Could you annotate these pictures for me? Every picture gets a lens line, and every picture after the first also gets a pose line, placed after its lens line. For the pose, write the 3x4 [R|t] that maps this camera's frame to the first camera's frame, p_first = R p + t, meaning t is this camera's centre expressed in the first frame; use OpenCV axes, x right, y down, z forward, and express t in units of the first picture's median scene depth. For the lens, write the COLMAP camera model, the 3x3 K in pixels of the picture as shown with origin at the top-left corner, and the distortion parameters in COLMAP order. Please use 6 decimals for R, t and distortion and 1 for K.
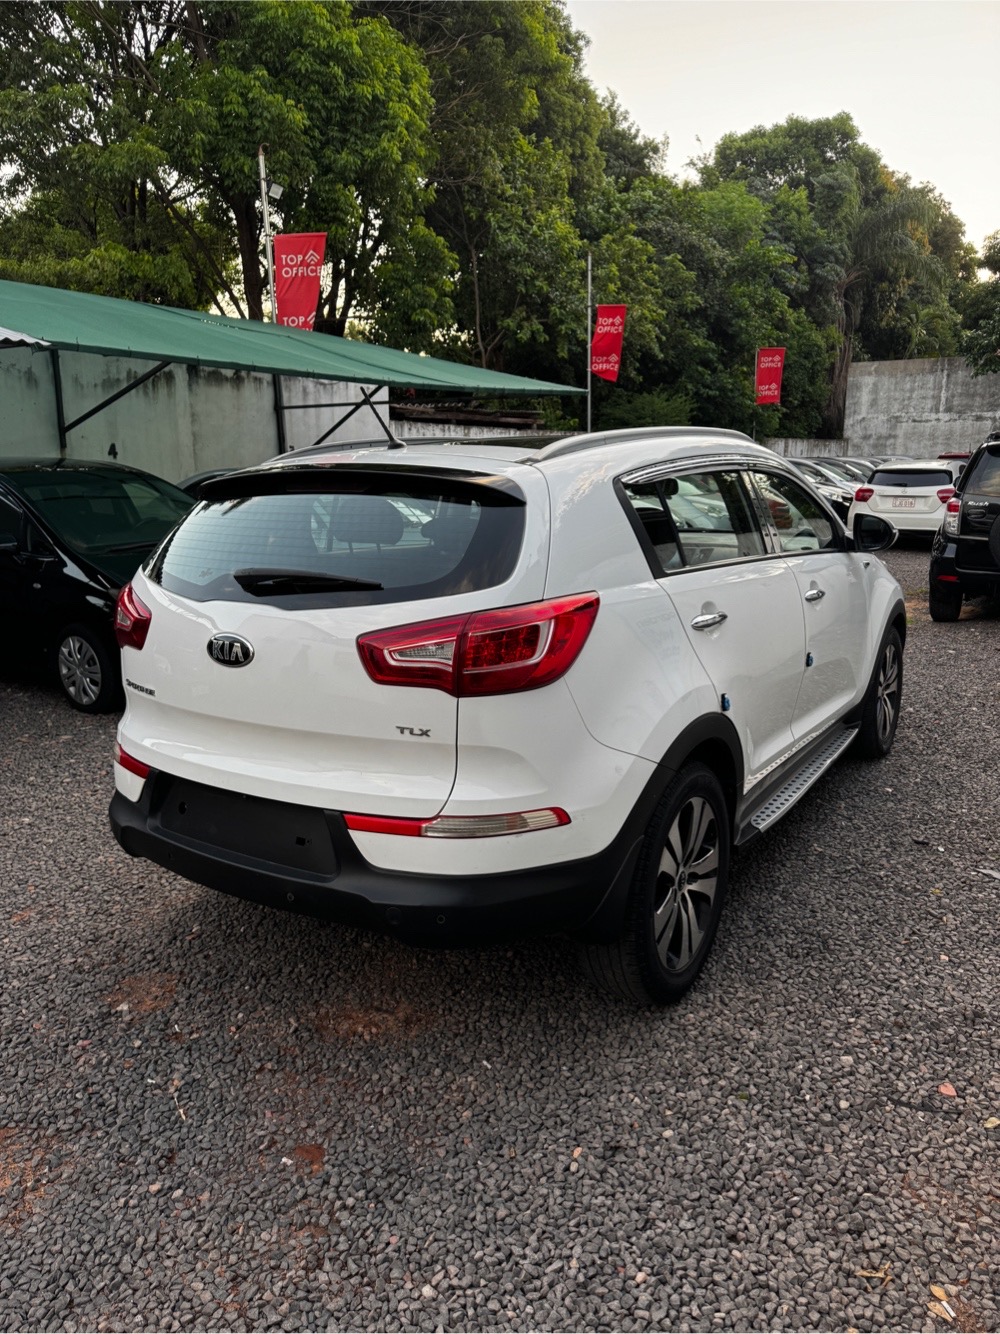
lens RADIAL K [[964.2, 0, 499.7], [0, 964.2, 674.4], [0, 0, 1]] dist [-0.016429, 0.007639]
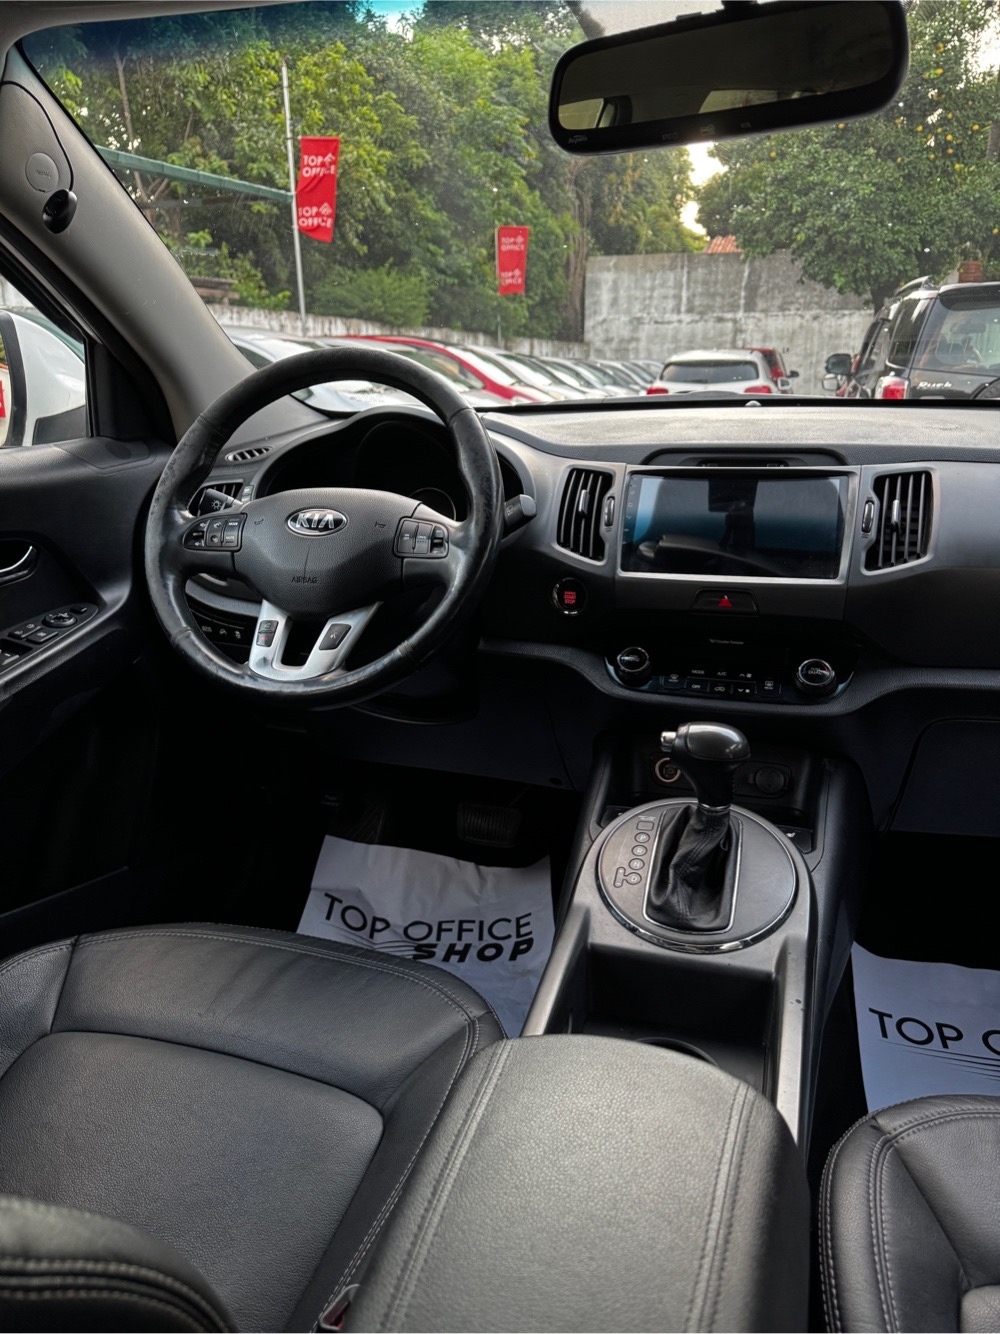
lens RADIAL K [[964.2, 0, 502.8], [0, 964.2, 680.1], [0, 0, 1]] dist [-0.016429, 0.007639]
pose [[0.960304, -0.086130, 0.265324, 0.012911], [0.063308, 0.993613, 0.093414, -0.018863], [-0.271675, -0.072908, 0.959623, 0.144630]]
